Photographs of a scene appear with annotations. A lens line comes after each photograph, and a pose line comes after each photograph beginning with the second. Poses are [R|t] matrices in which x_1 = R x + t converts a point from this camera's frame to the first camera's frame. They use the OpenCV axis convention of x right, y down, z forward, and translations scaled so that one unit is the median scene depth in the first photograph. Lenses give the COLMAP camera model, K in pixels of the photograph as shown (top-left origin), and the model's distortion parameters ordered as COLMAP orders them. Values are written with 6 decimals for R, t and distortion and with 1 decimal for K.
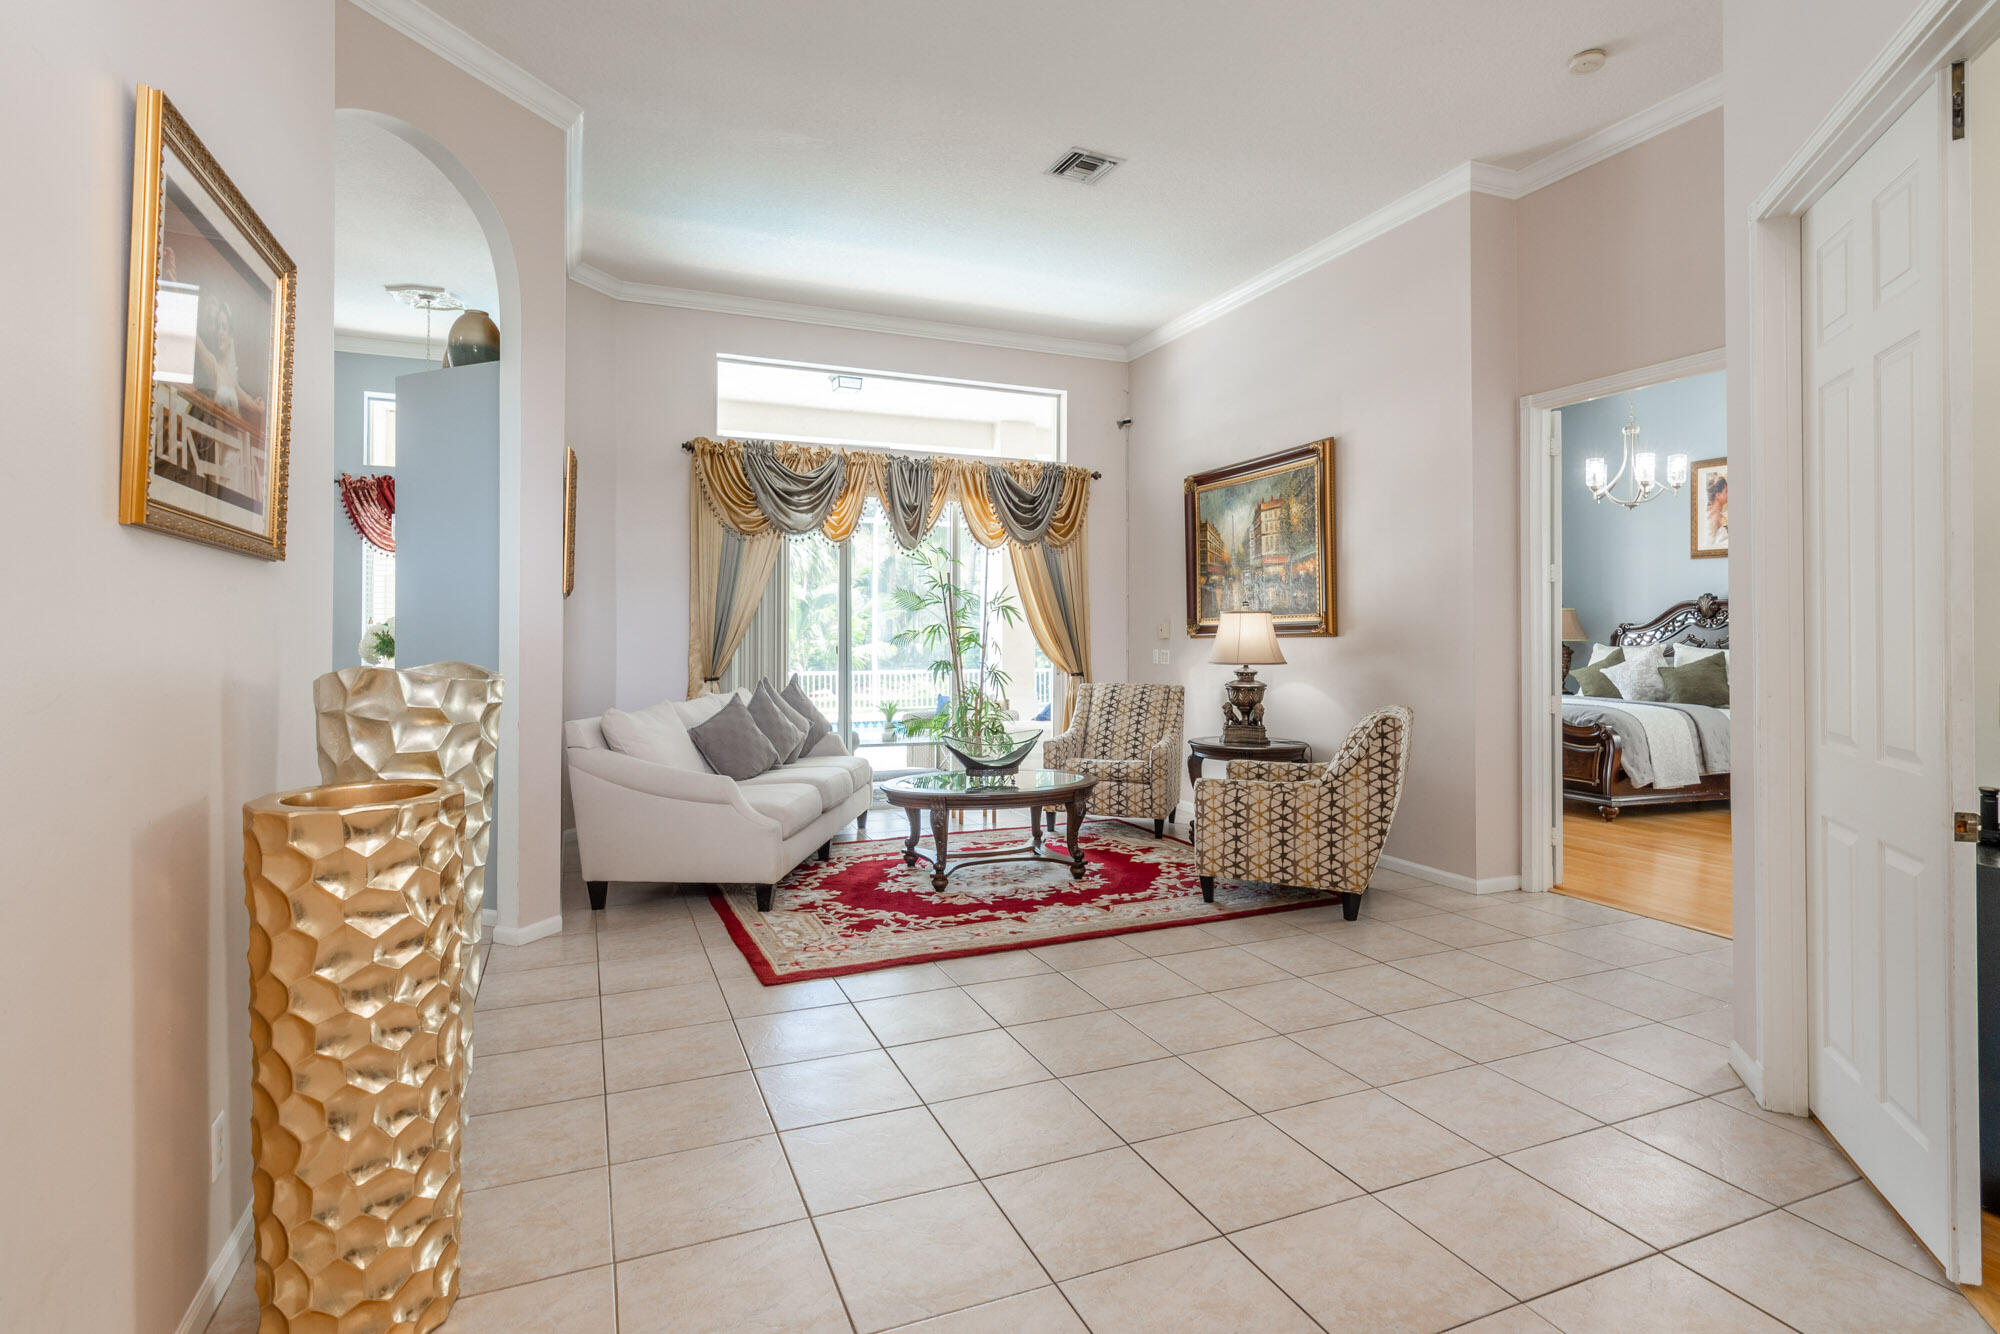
lens RADIAL K [[975.6, 0, 999.0], [0, 975.6, 656.3], [0, 0, 1]] dist [-0.001833, 0.002691]
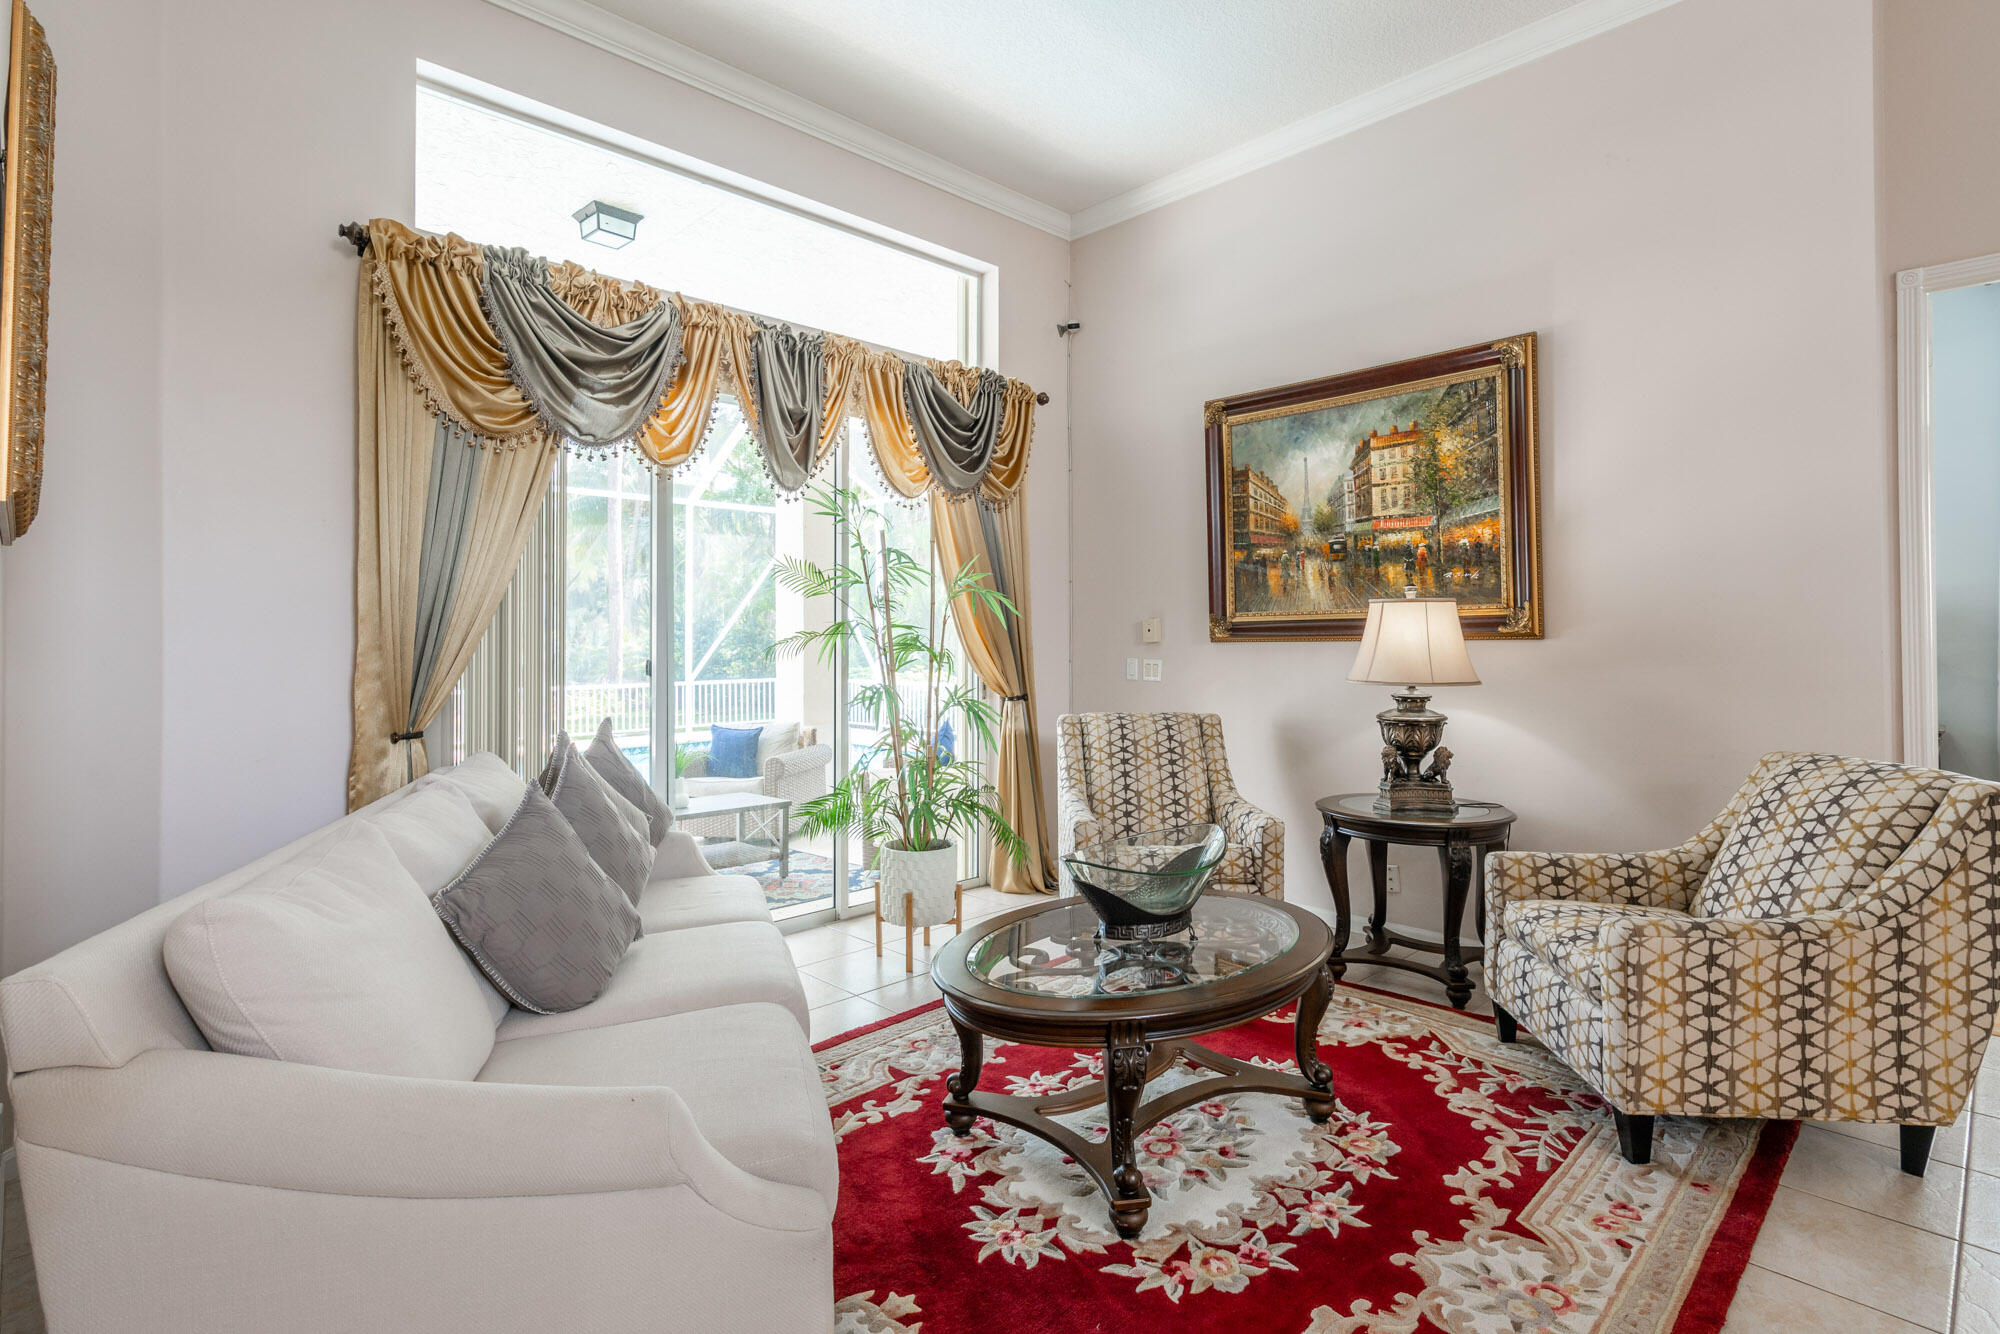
lens RADIAL K [[975.6, 0, 986.7], [0, 975.6, 640.1], [0, 0, 1]] dist [-0.001833, 0.002691]
pose [[0.933383, -0.005722, 0.358838, -0.205121], [0.012572, 0.999781, -0.016759, -0.011627], [-0.358663, 0.020154, 0.933250, 0.462767]]
